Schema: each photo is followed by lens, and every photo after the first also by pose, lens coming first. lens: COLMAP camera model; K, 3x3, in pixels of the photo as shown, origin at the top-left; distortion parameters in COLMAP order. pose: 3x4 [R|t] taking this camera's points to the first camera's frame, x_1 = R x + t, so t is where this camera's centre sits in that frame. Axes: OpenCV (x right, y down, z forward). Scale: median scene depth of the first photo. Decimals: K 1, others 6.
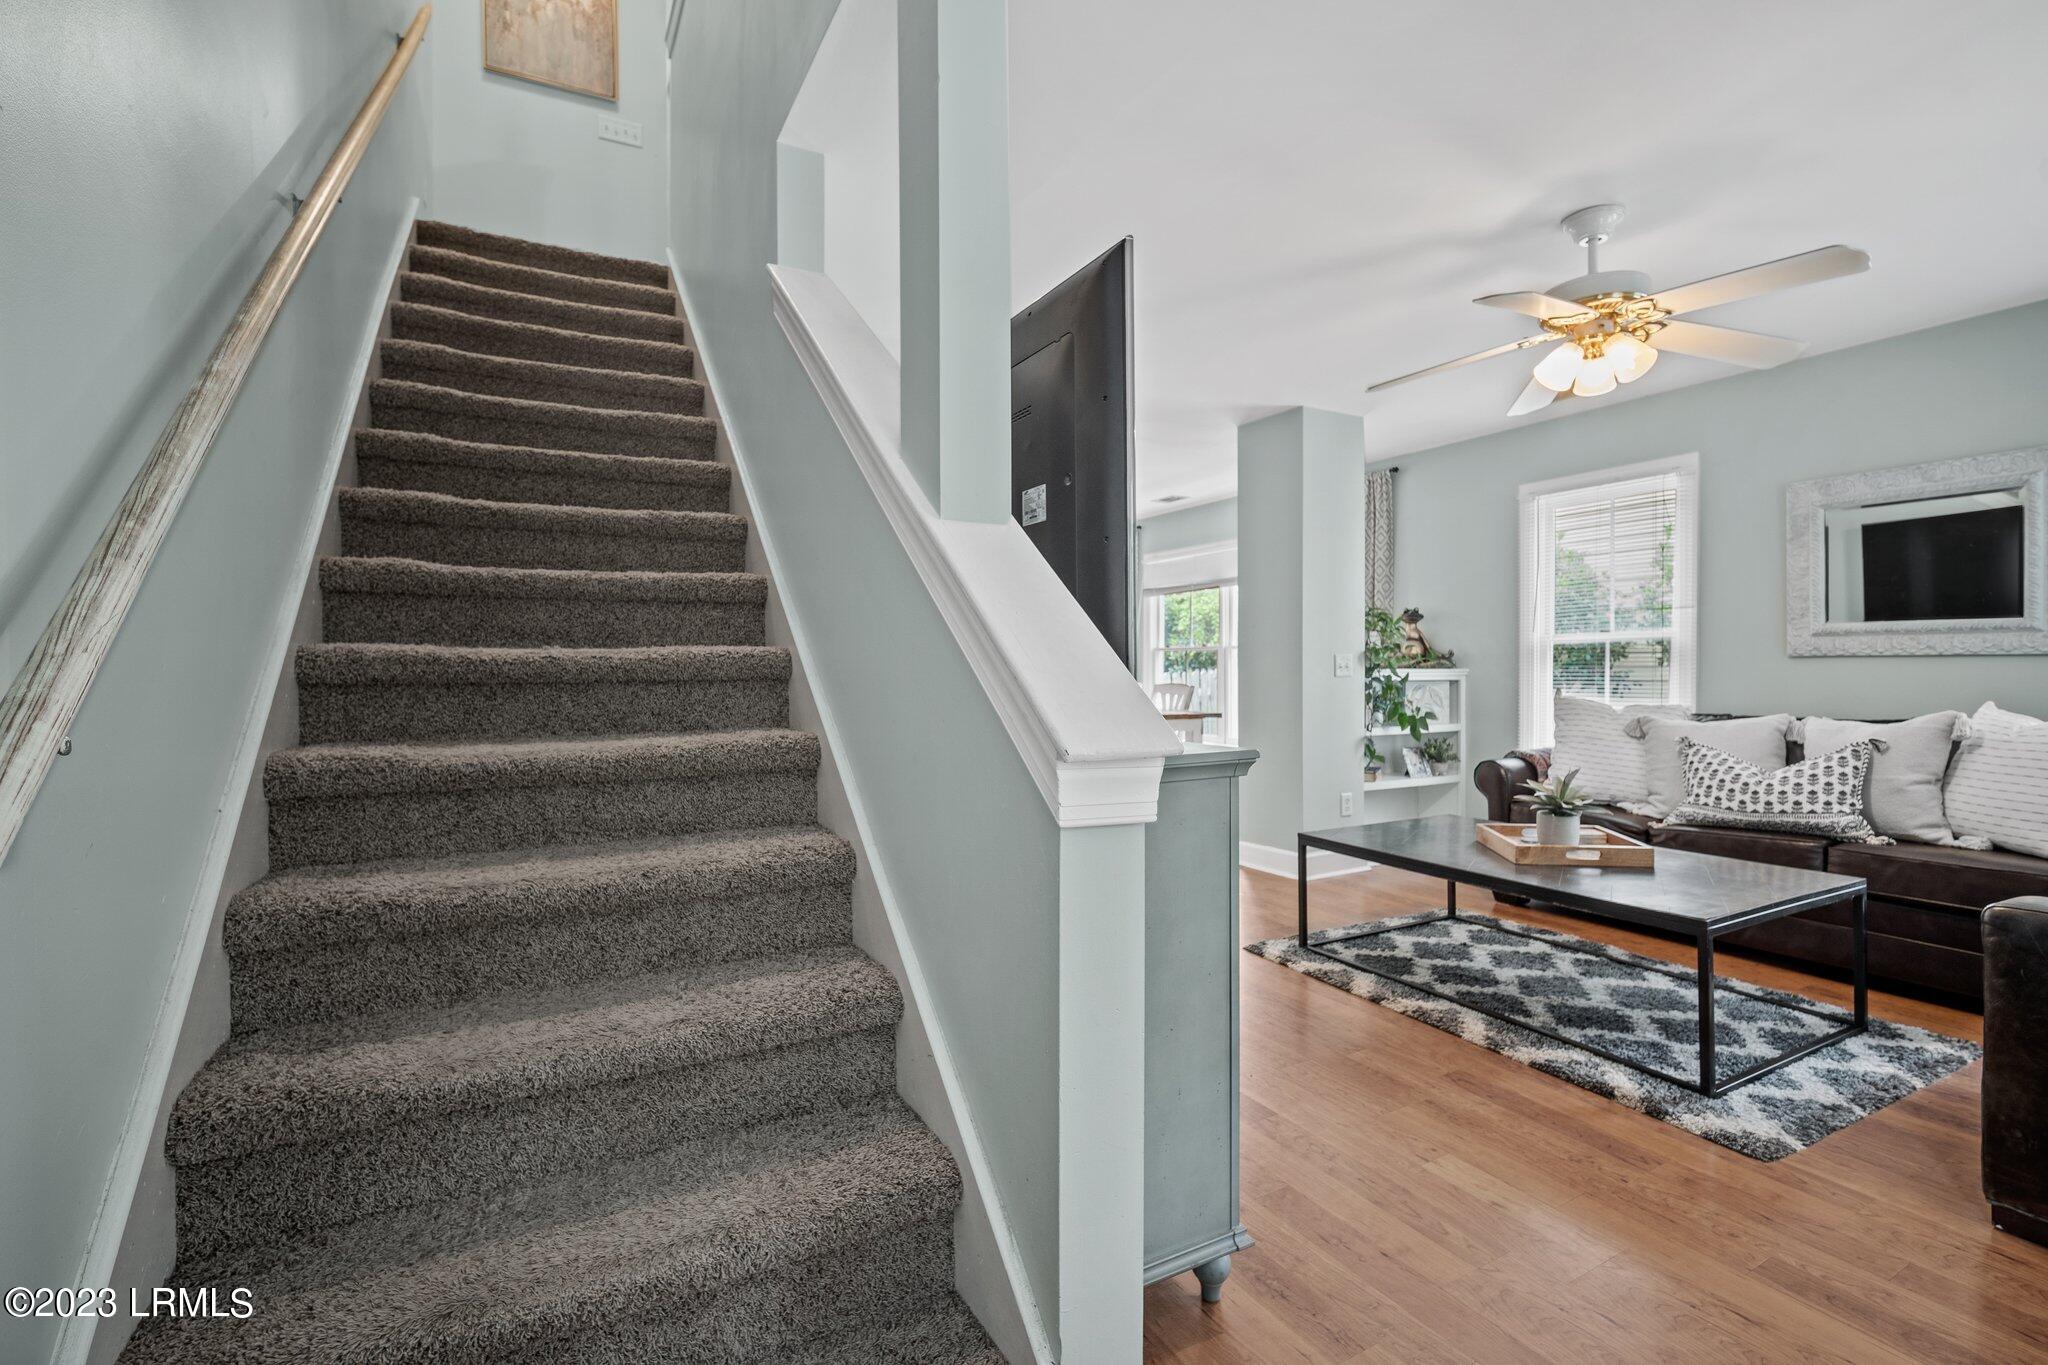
lens RADIAL K [[897.6, 0, 1023.3], [0, 897.6, 676.4], [0, 0, 1]] dist [-0.014285, 0.005448]
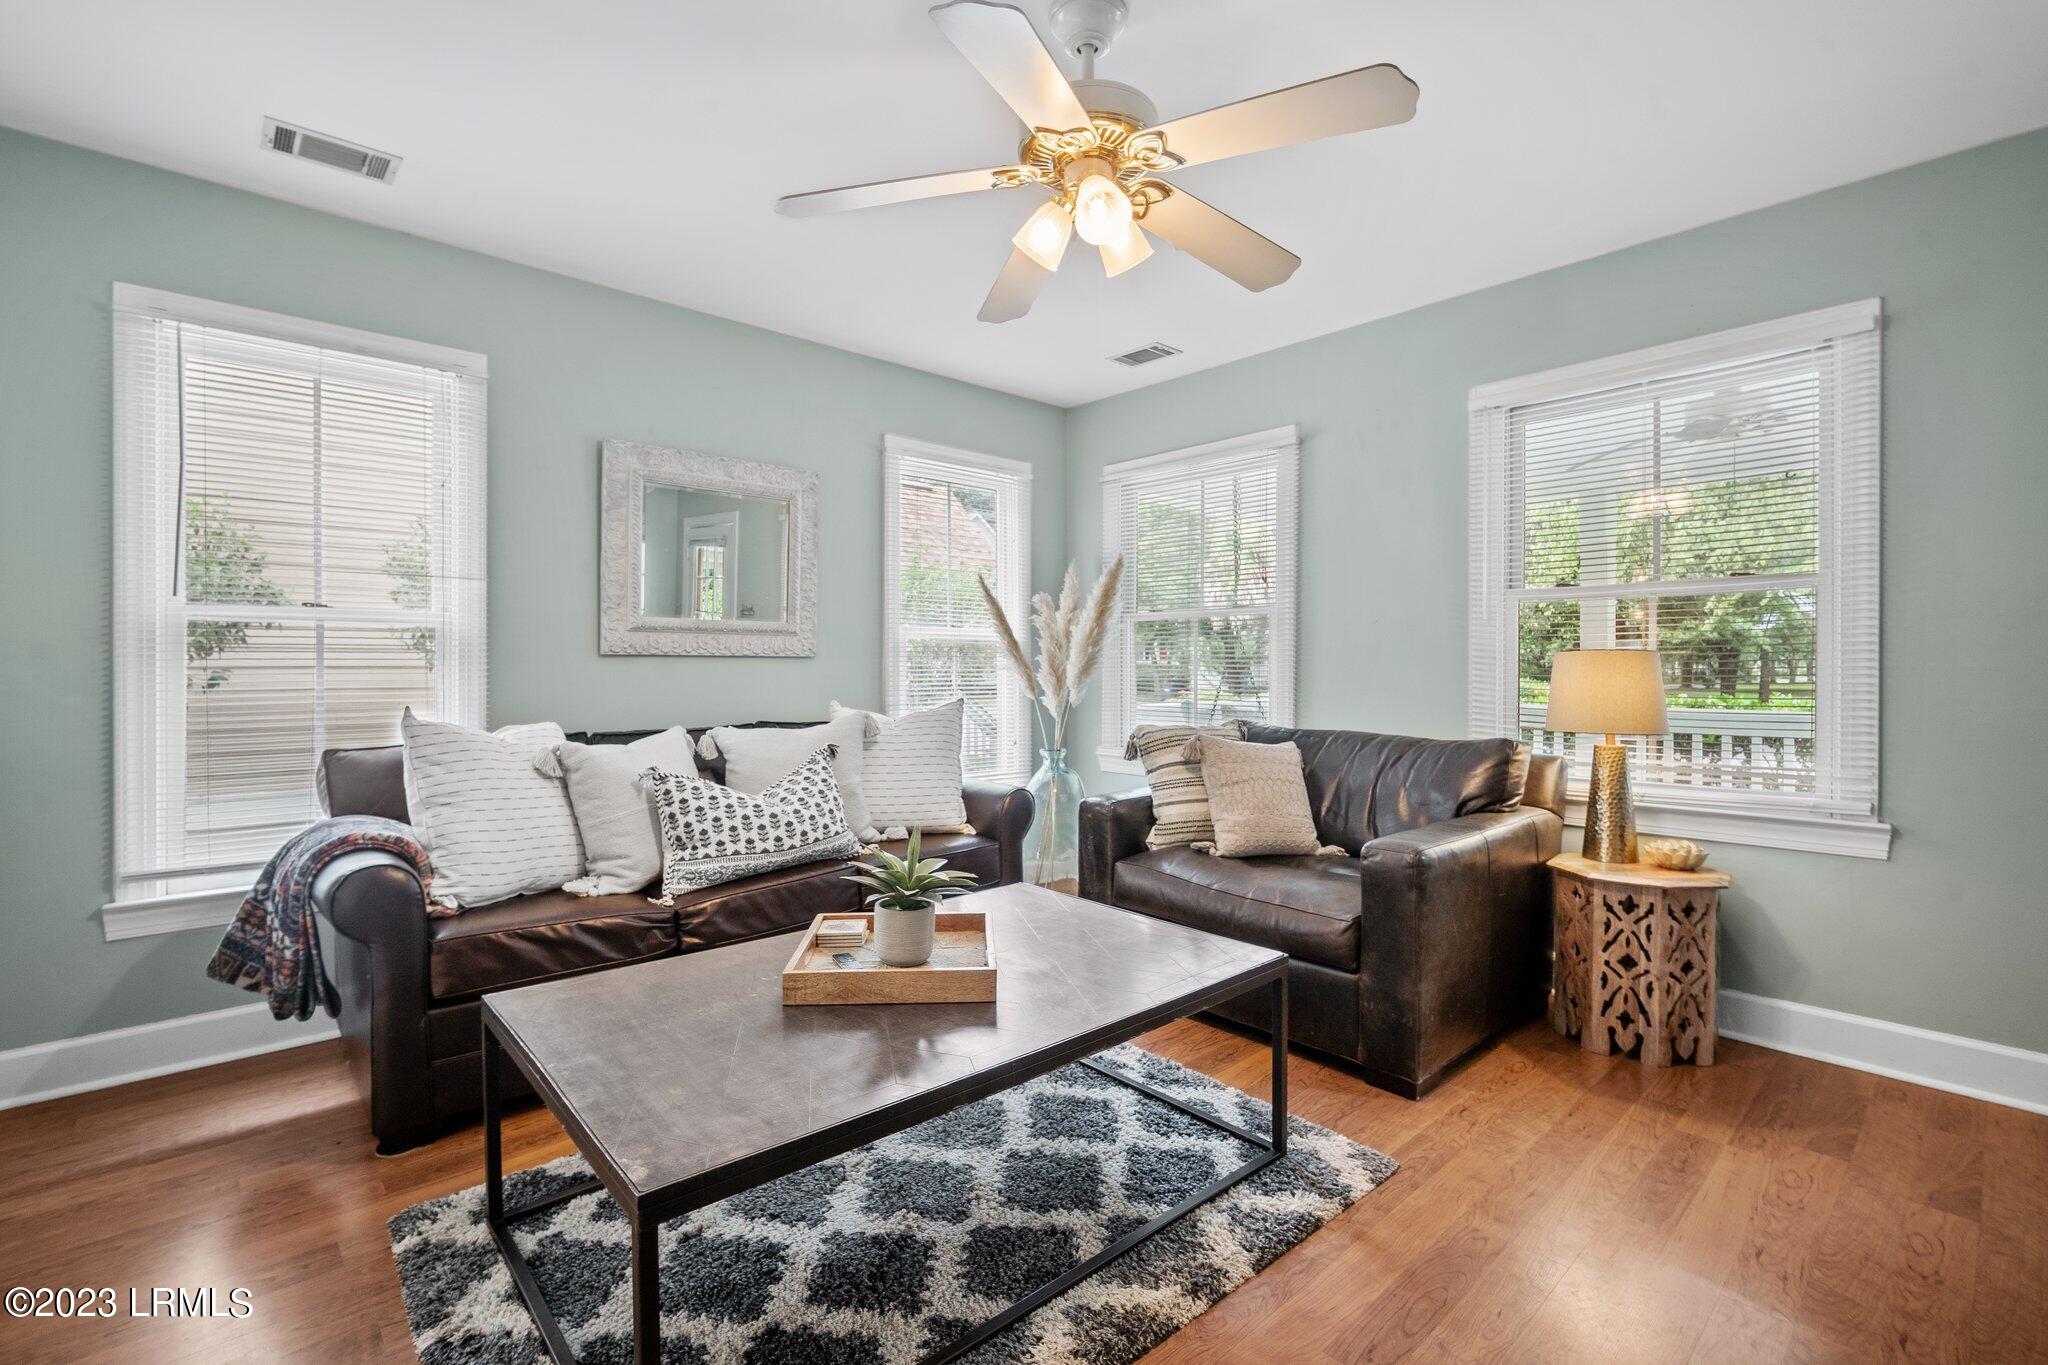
lens RADIAL K [[926.5, 0, 1026.1], [0, 926.5, 664.2], [0, 0, 1]] dist [-0.001344, -0.000140]
pose [[-0.239559, 0.006300, 0.970861, -0.040978], [0.011859, 0.999923, -0.003562, -0.007875], [-0.970809, 0.010660, -0.239616, 0.976634]]
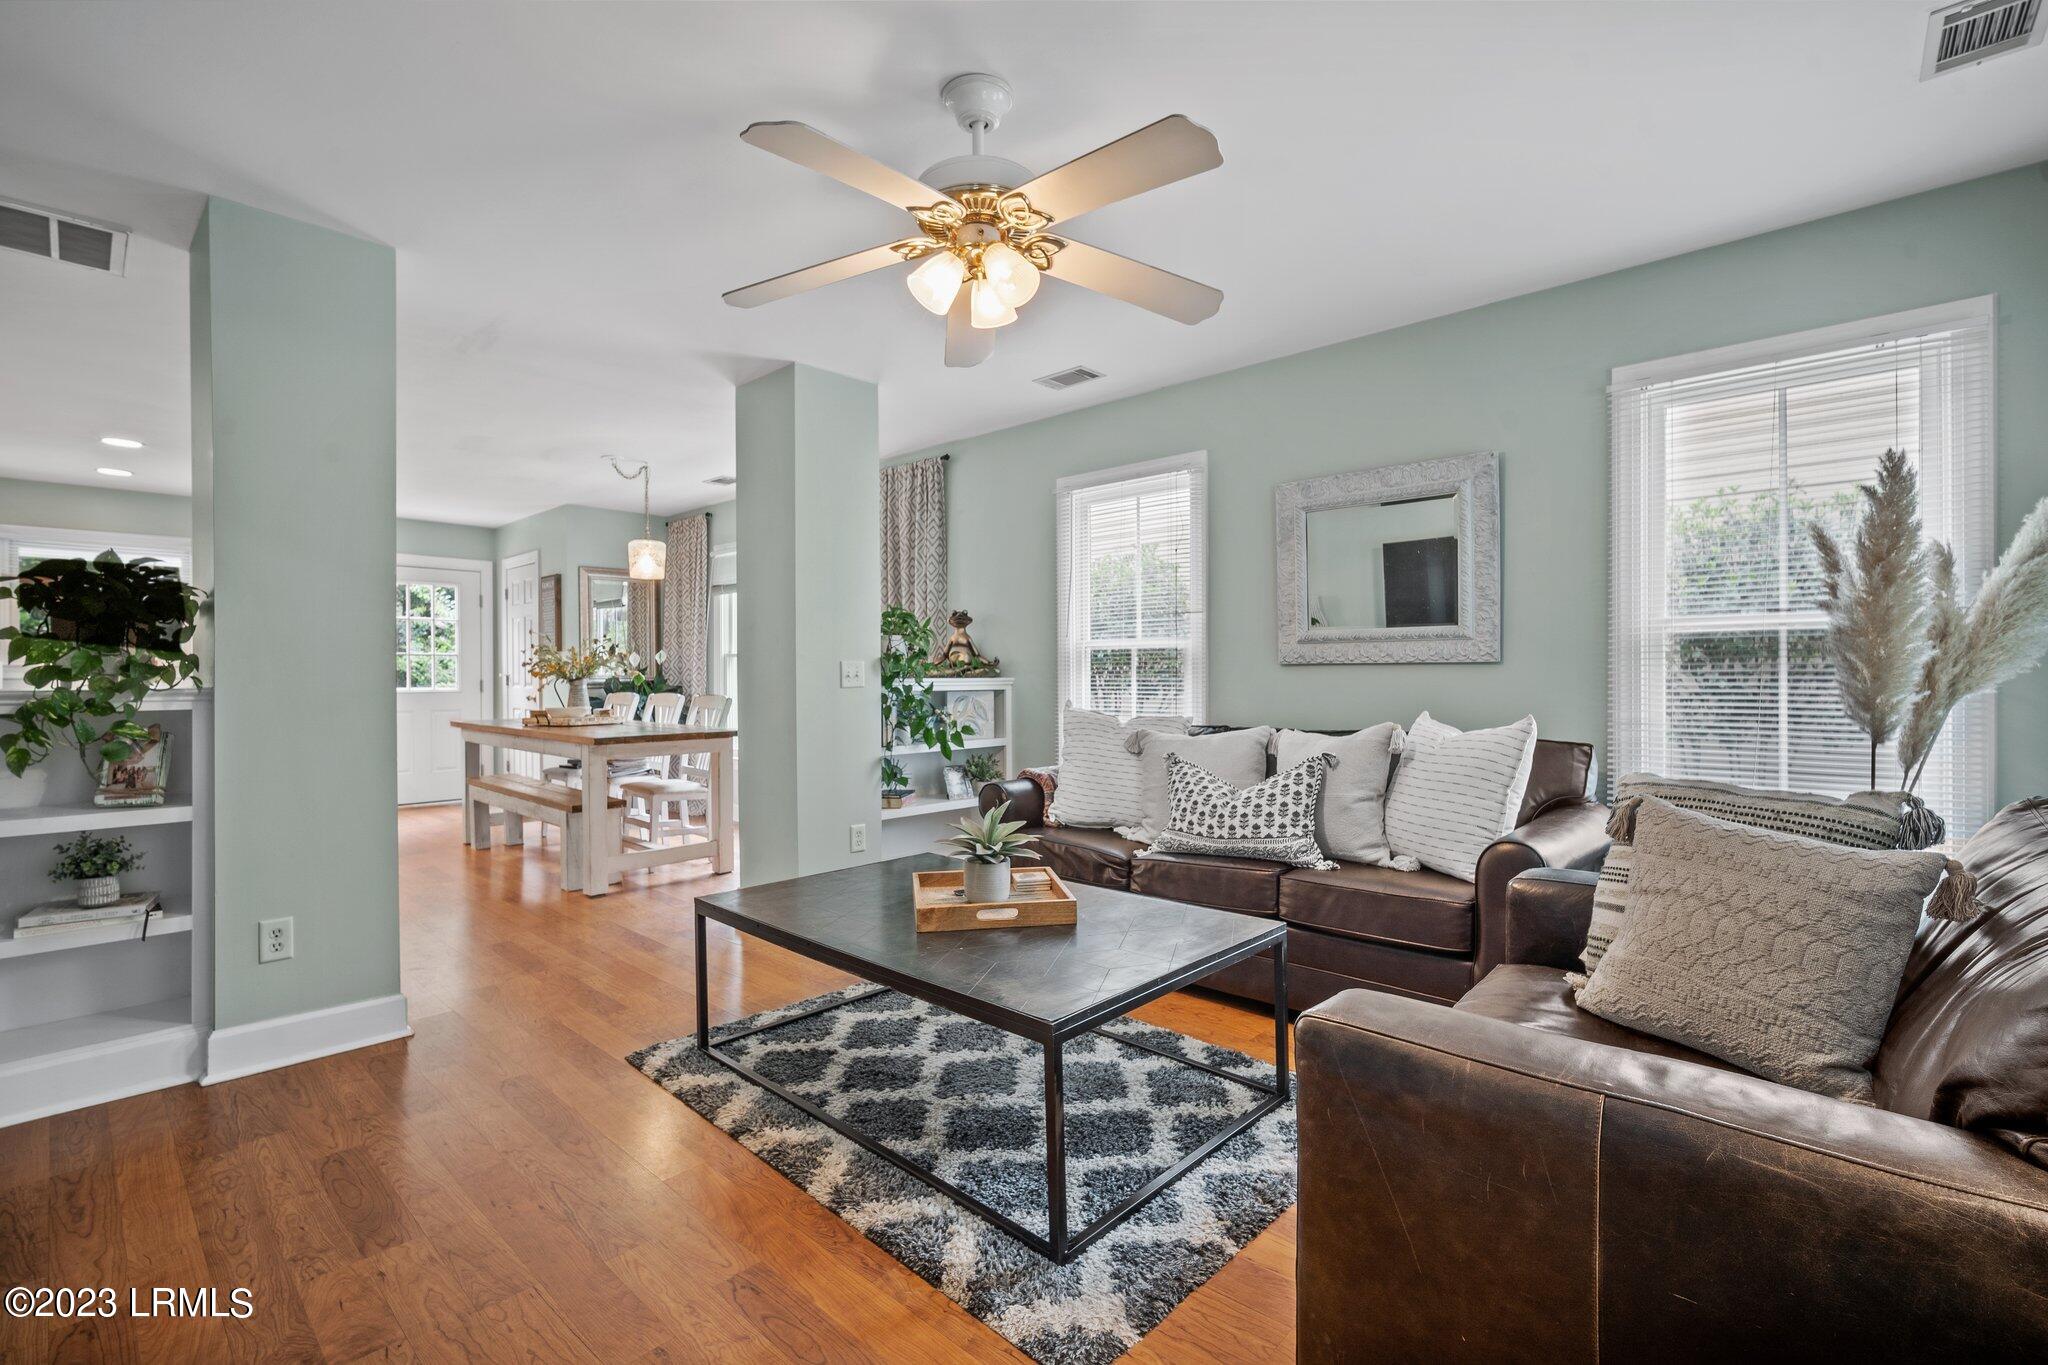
lens RADIAL K [[897.6, 0, 1023.3], [0, 897.6, 676.4], [0, 0, 1]] dist [-0.014285, 0.005448]
pose [[0.947104, -0.001736, 0.320923, 0.338334], [0.004652, 0.999955, -0.008321, -0.003318], [-0.320894, 0.009374, 0.947069, 0.205176]]
